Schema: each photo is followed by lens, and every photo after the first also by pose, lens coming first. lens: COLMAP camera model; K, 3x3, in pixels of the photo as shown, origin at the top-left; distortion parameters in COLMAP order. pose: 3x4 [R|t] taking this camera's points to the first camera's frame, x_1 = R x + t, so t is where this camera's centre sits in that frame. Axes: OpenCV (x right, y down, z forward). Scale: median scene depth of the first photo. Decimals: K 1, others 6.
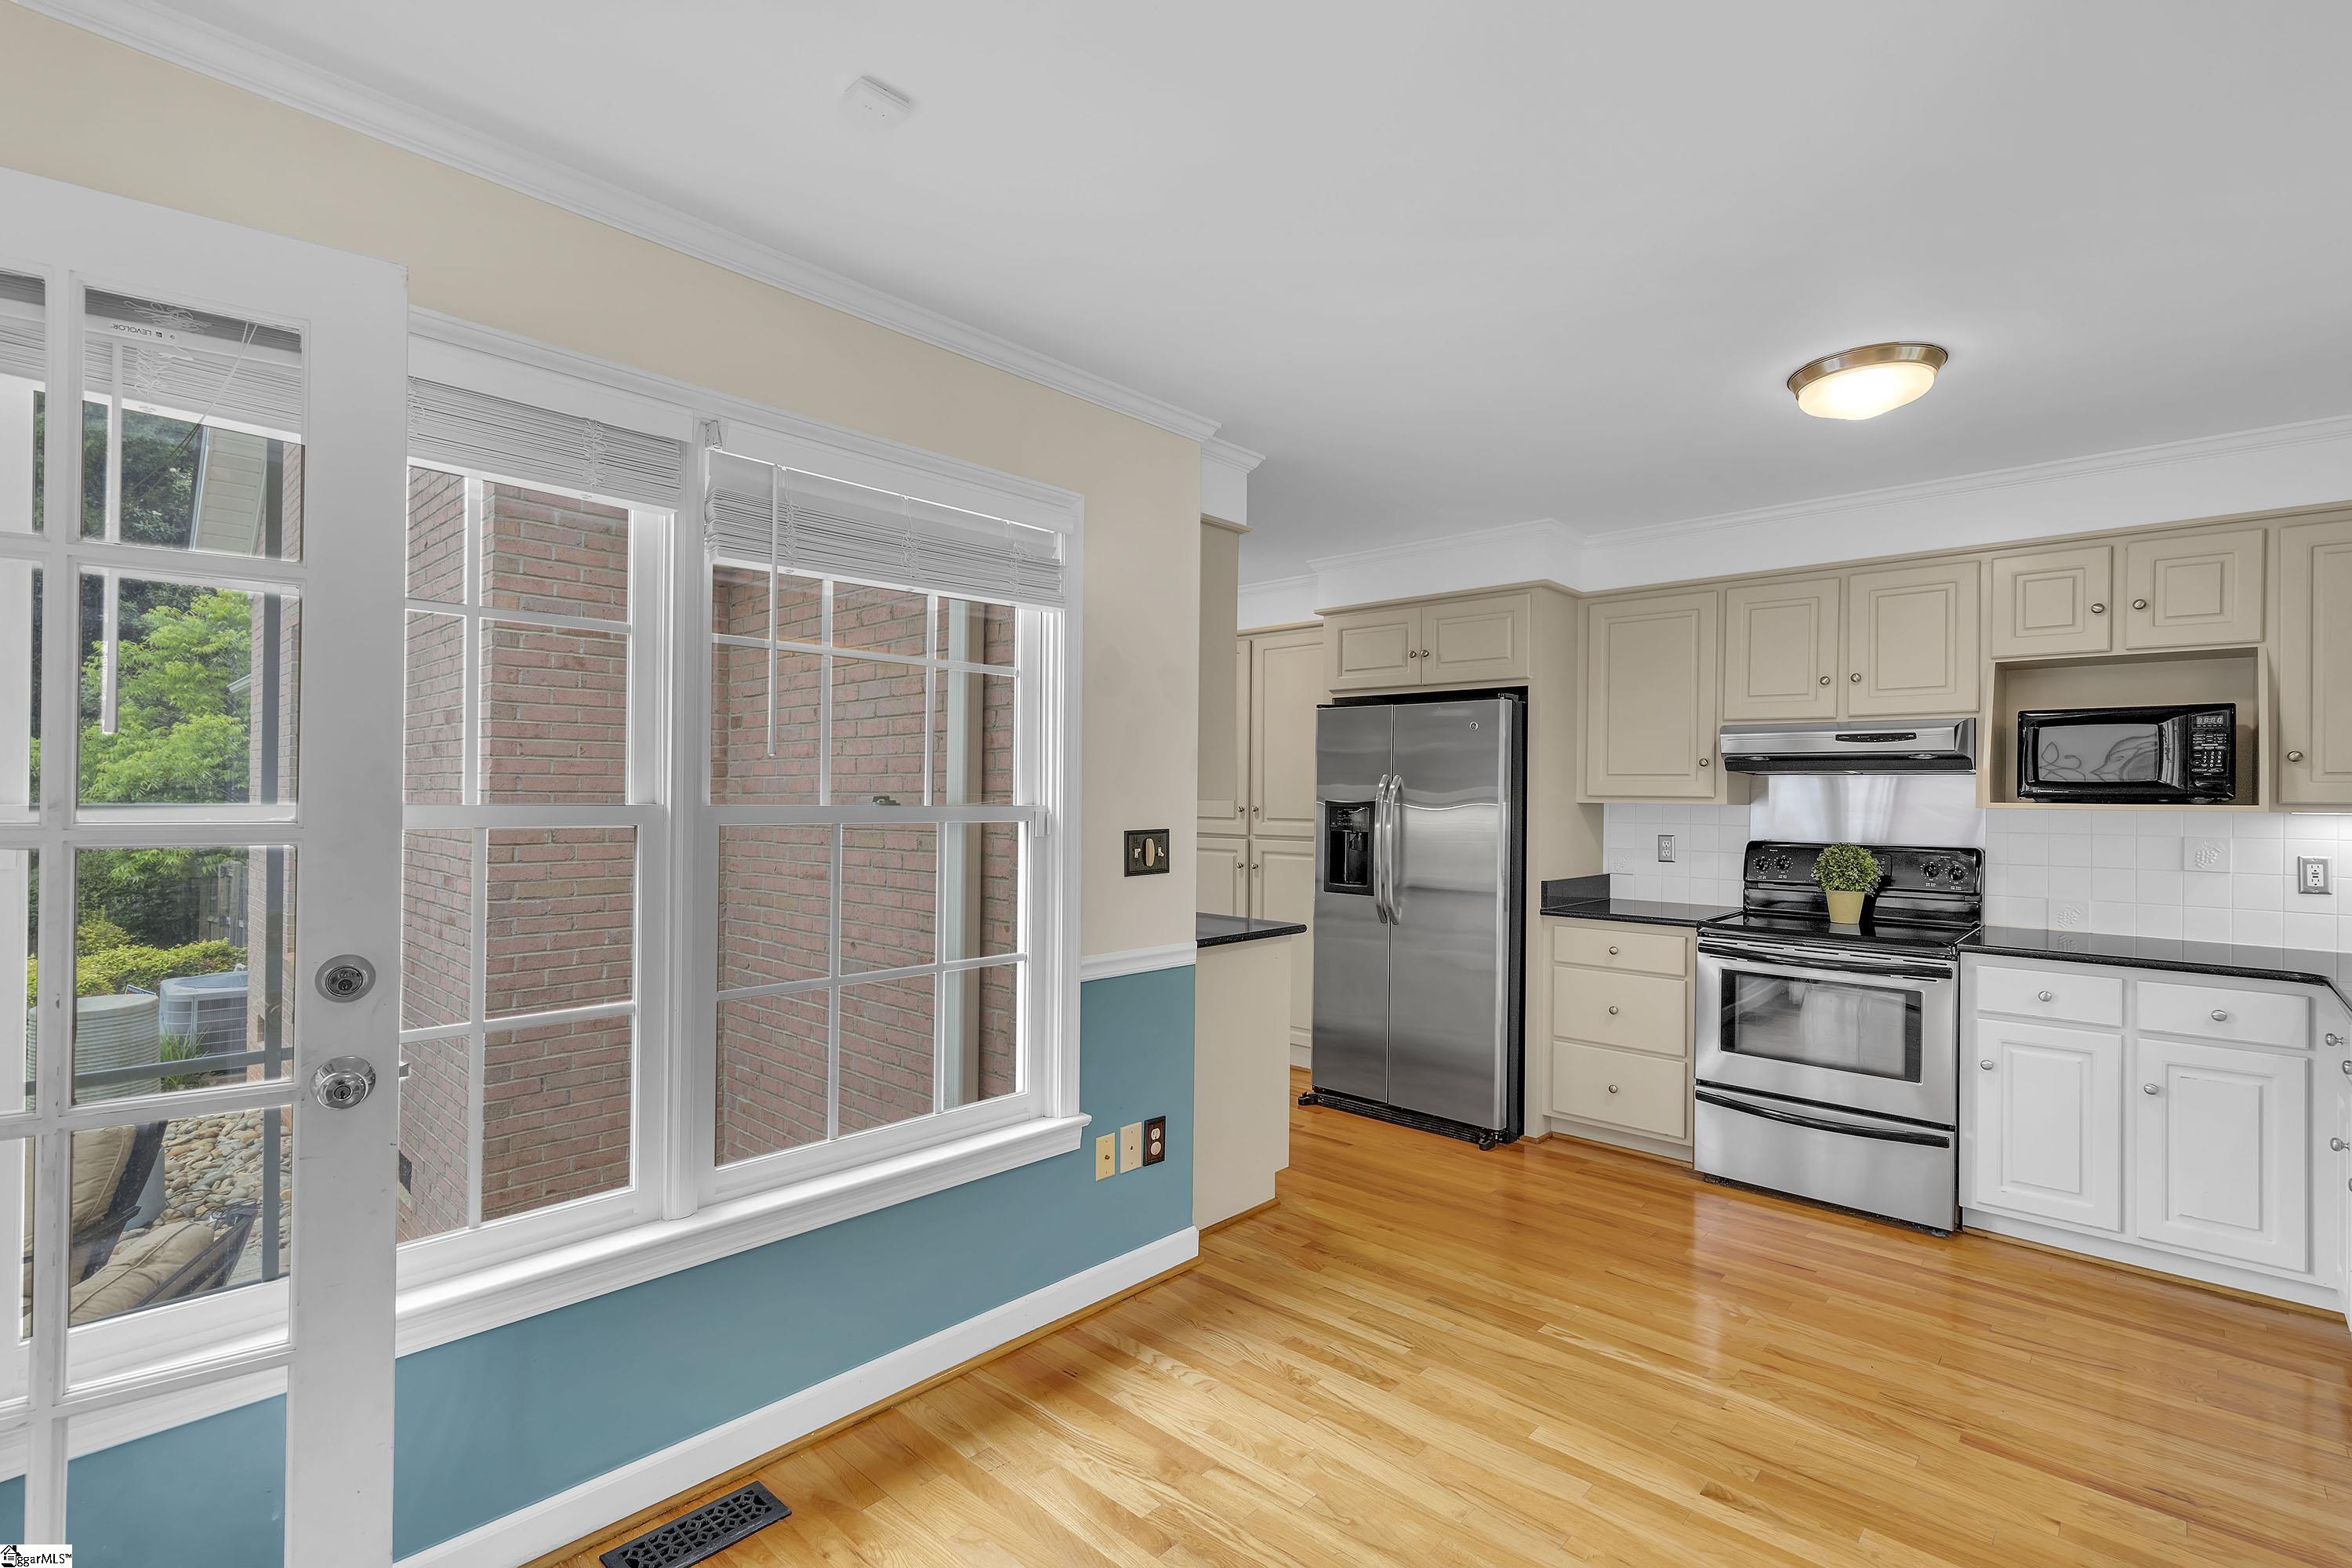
lens RADIAL K [[1076.3, 0, 1144.9], [0, 1076.3, 782.6], [0, 0, 1]] dist [-0.004941, 0.003493]
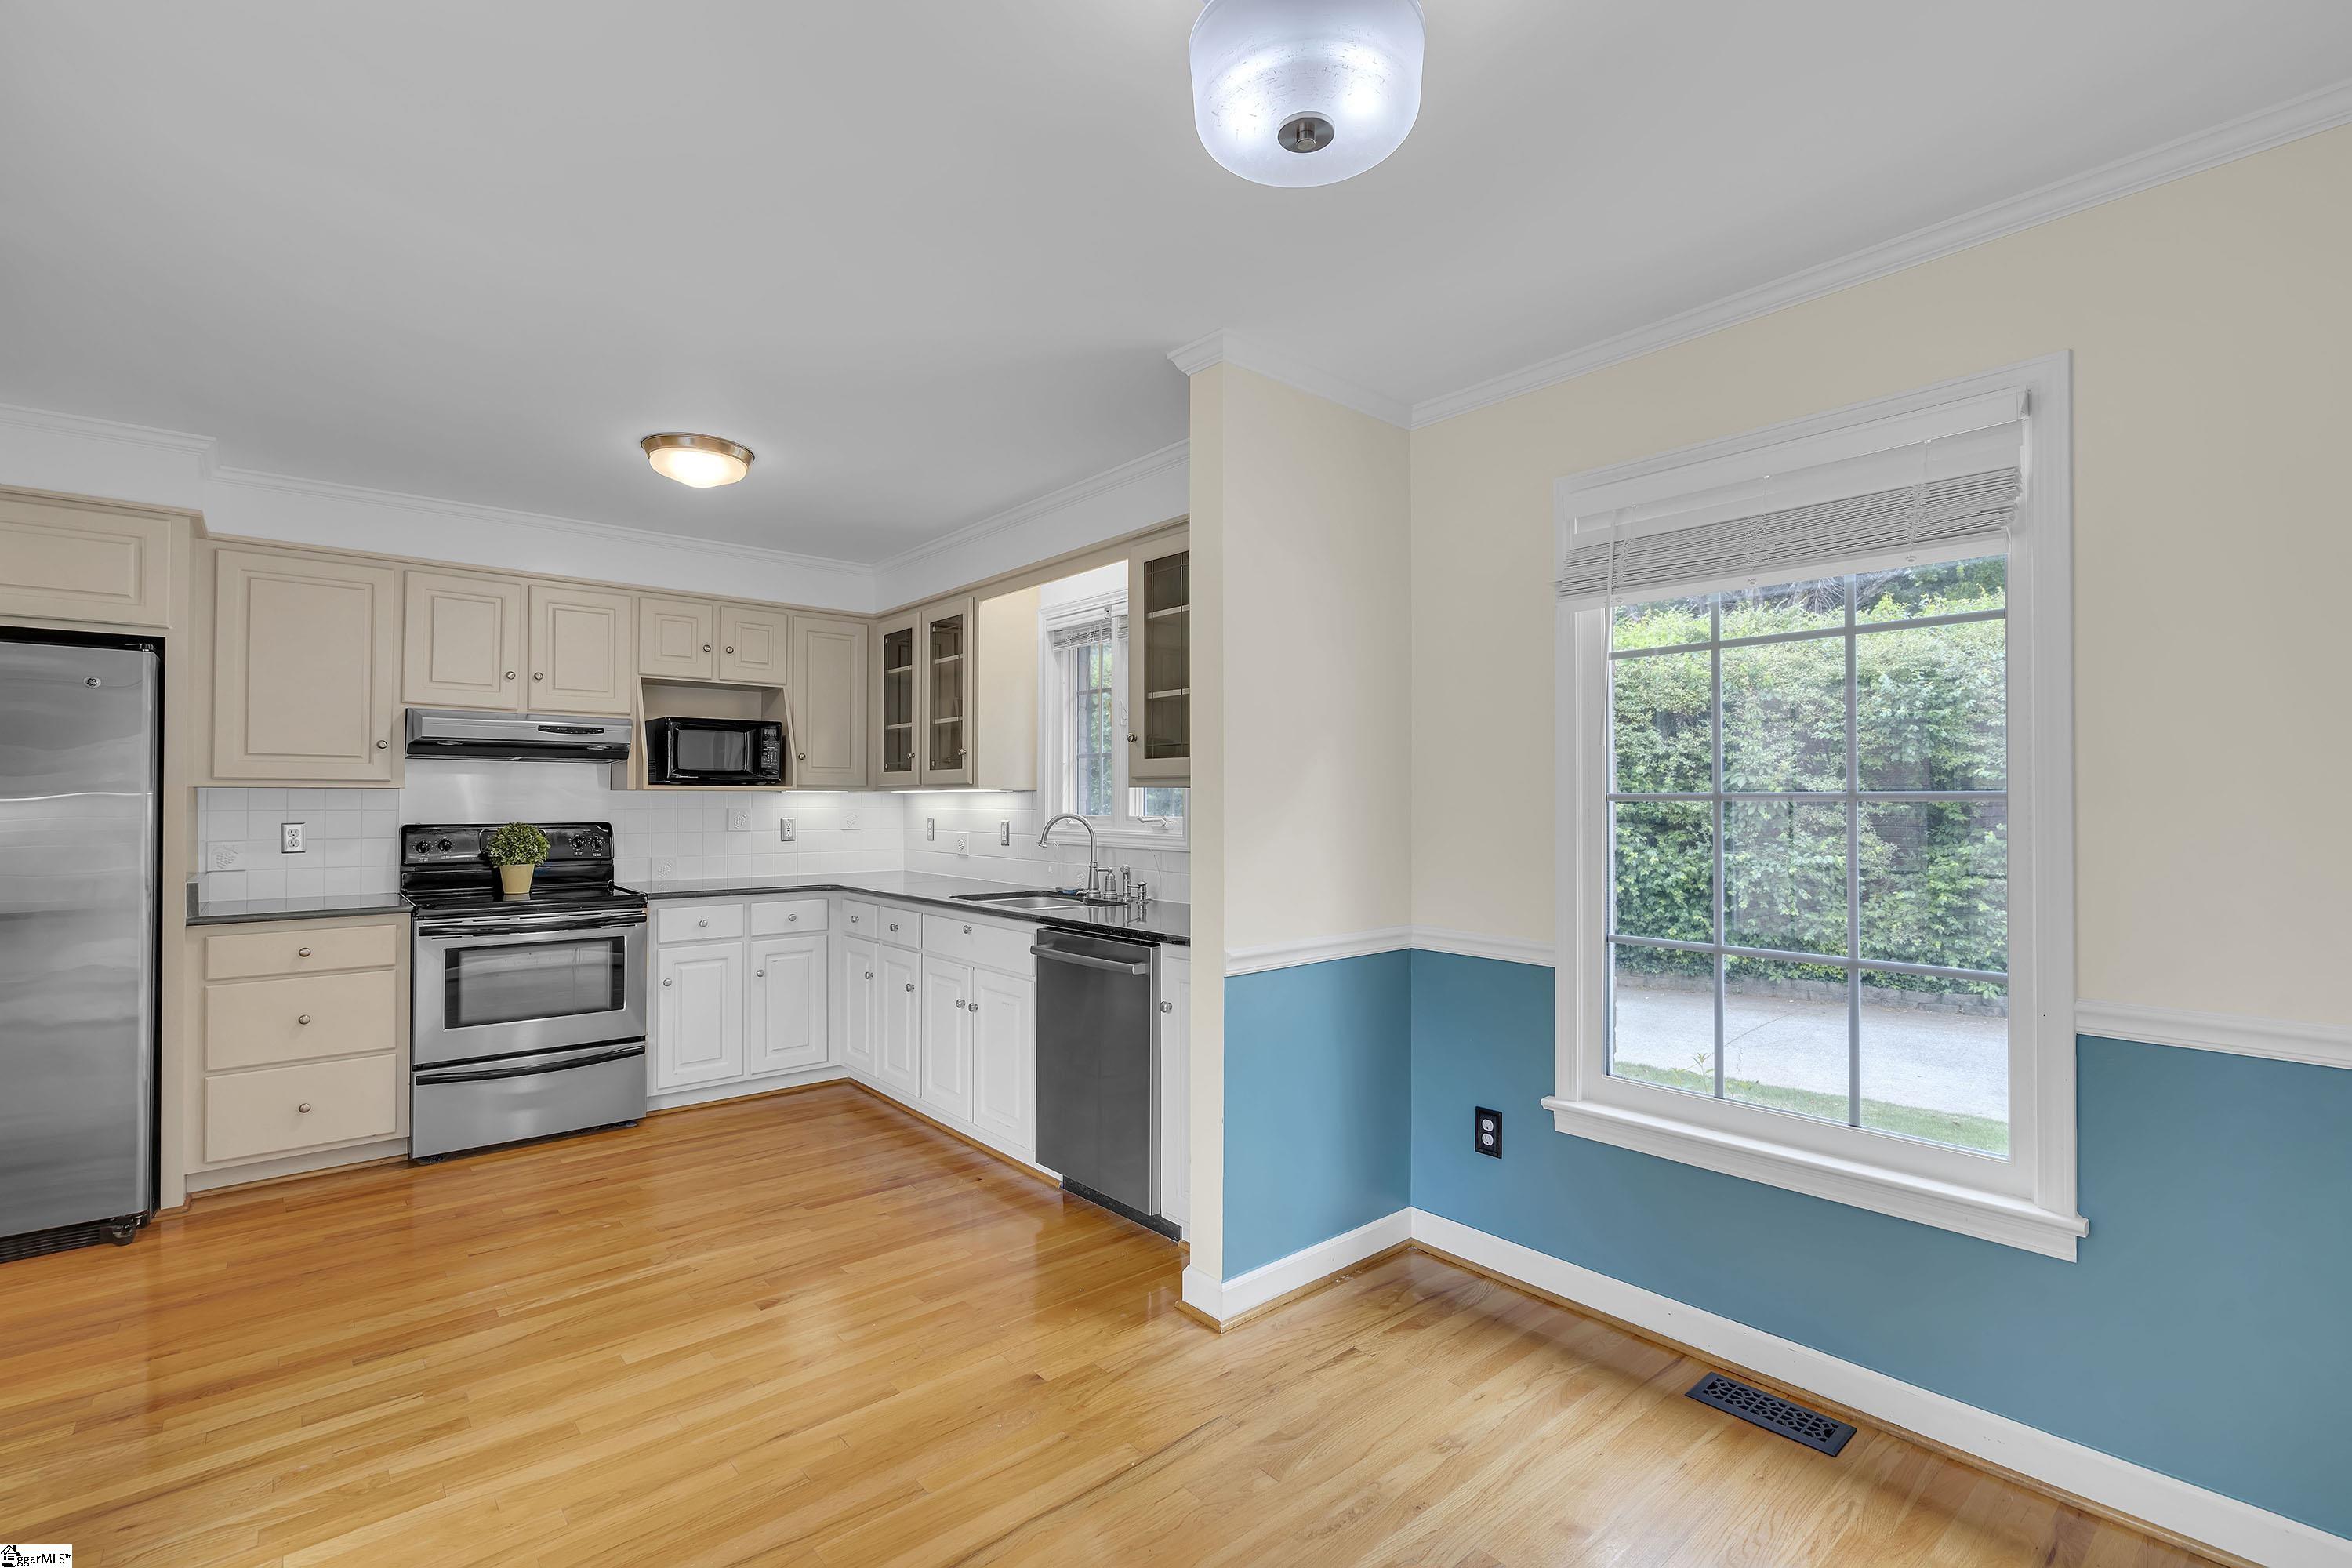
lens RADIAL K [[1076.3, 0, 1188.9], [0, 1076.3, 790.4], [0, 0, 1]] dist [-0.004941, 0.003493]
pose [[0.086792, -0.003257, 0.996221, -0.466155], [-0.011388, 0.999926, 0.004261, 0.012337], [-0.996161, -0.011715, 0.086749, 0.238834]]
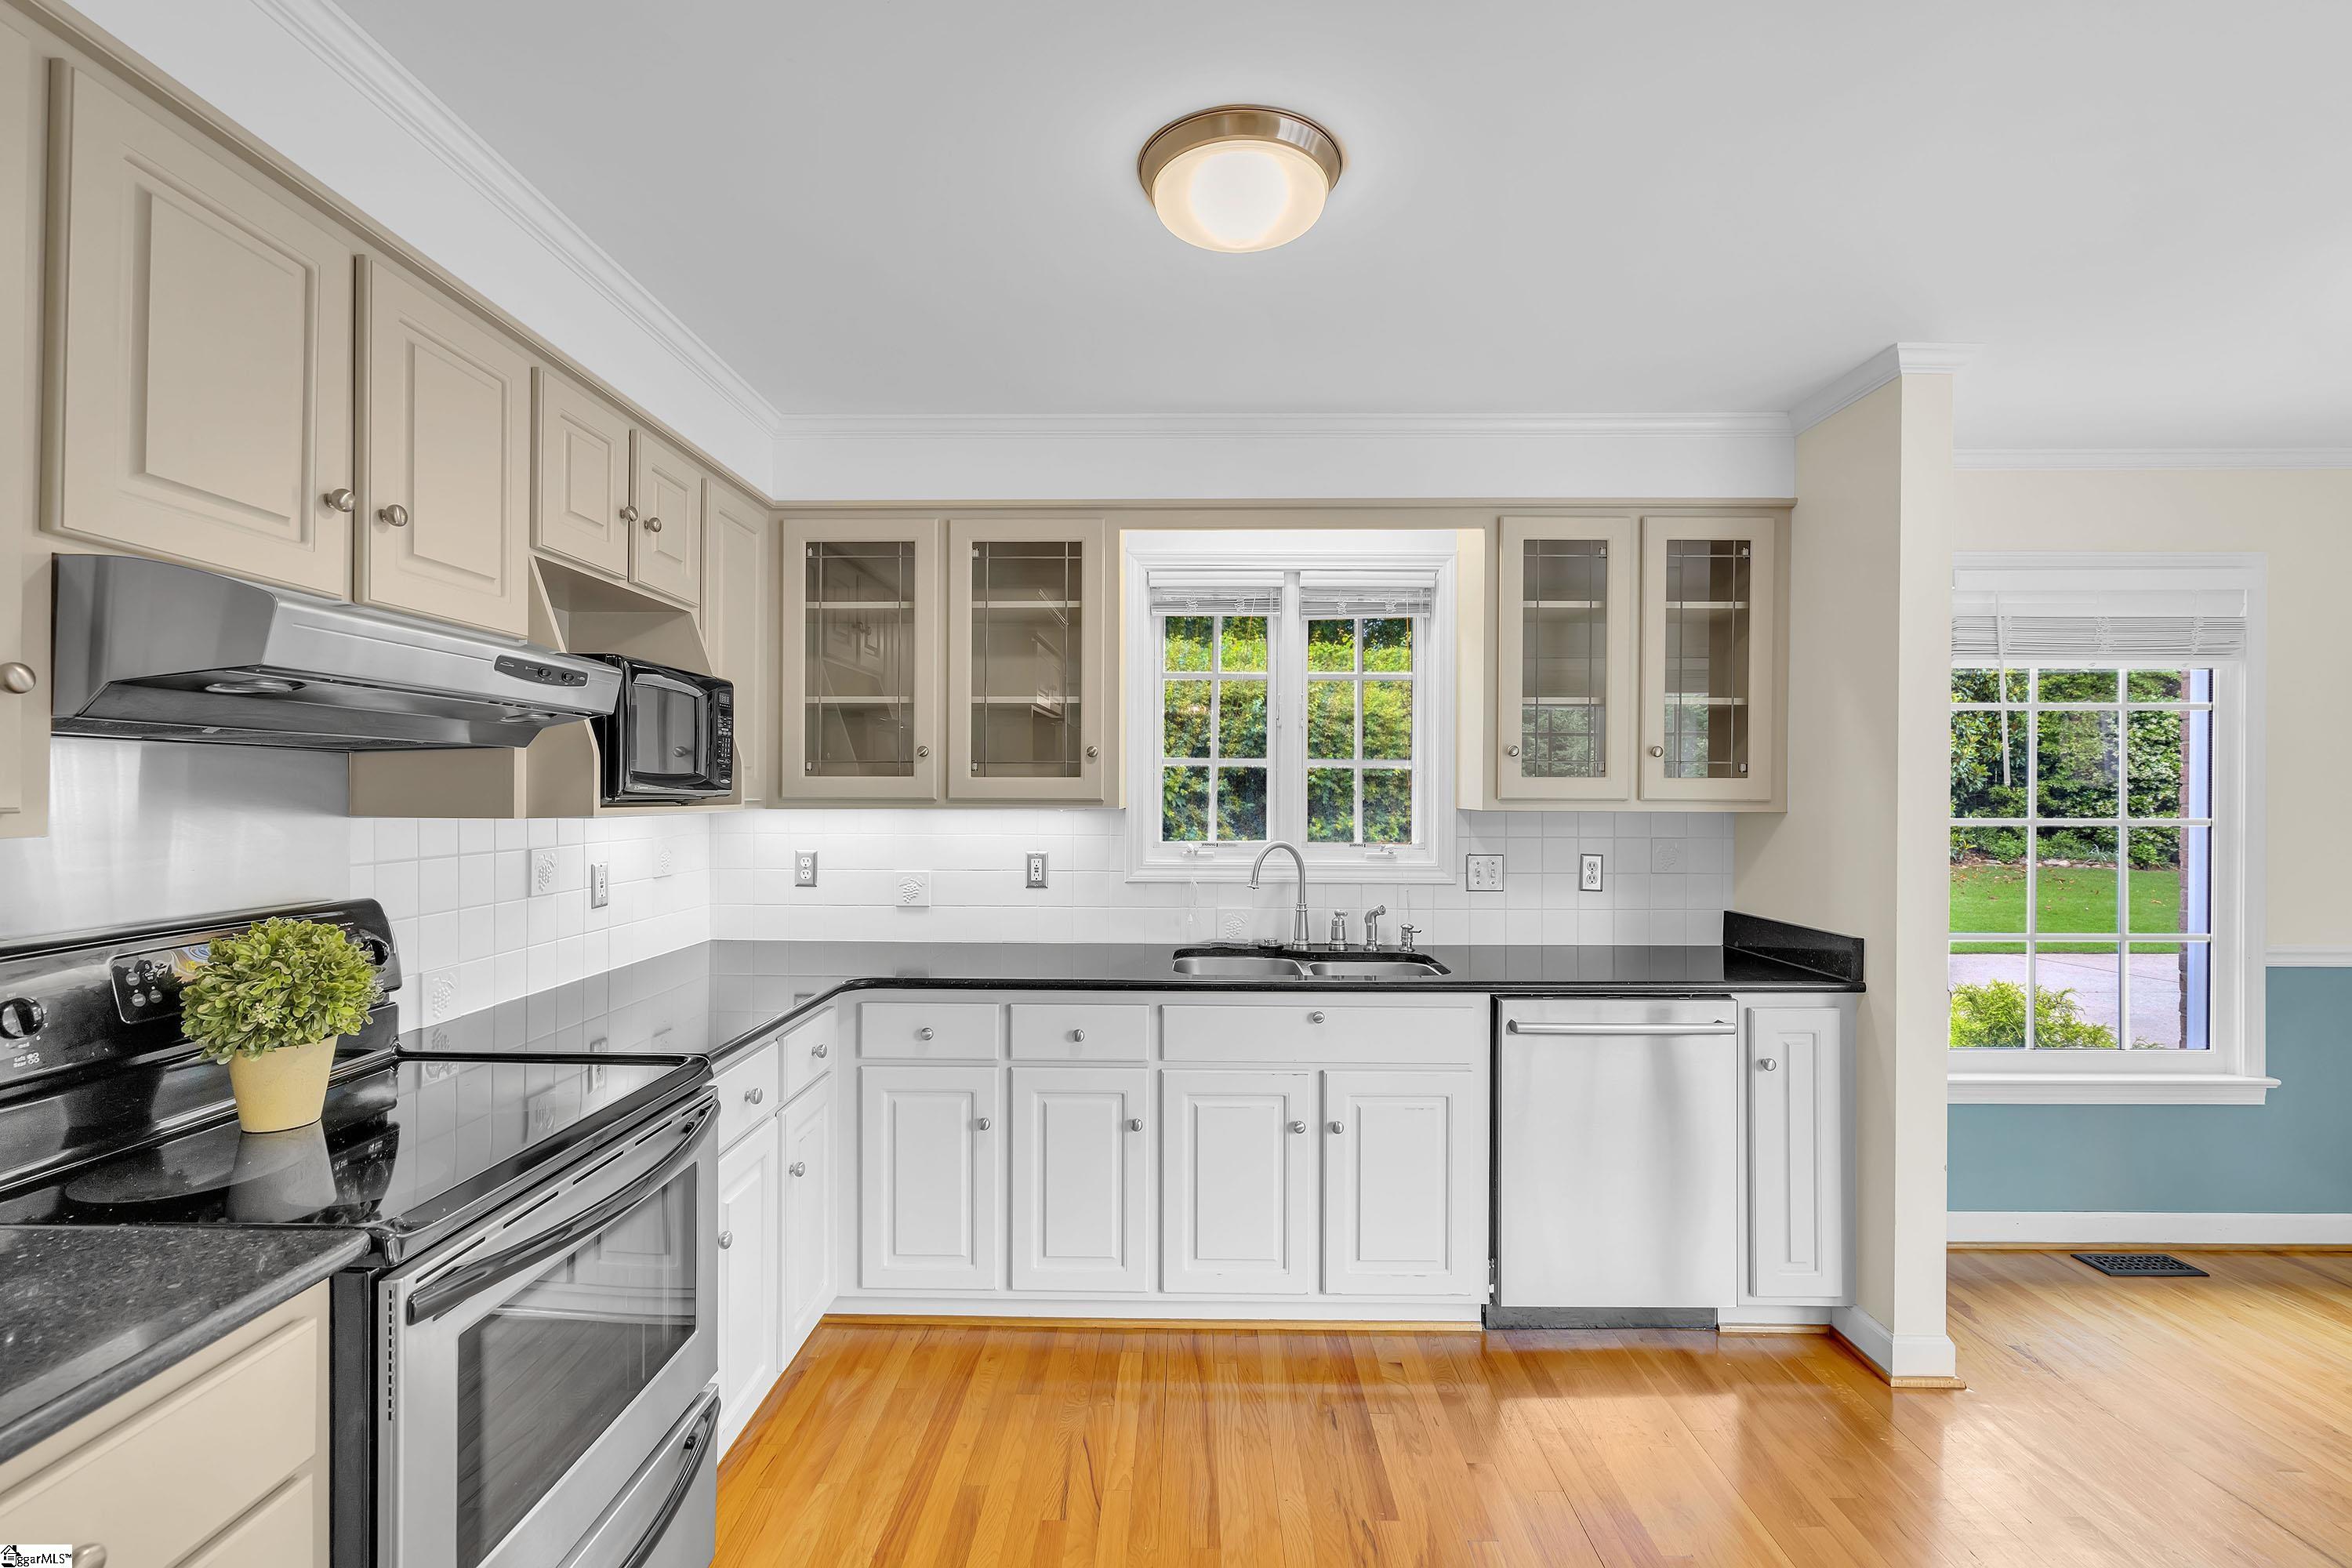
lens RADIAL K [[1076.3, 0, 1167.6], [0, 1076.3, 790.7], [0, 0, 1]] dist [-0.004941, 0.003493]
pose [[-0.698264, -0.014628, 0.715691, 0.174838], [-0.019733, 0.999805, 0.001182, 0.002603], [-0.715568, -0.013297, -0.698416, 1.212748]]
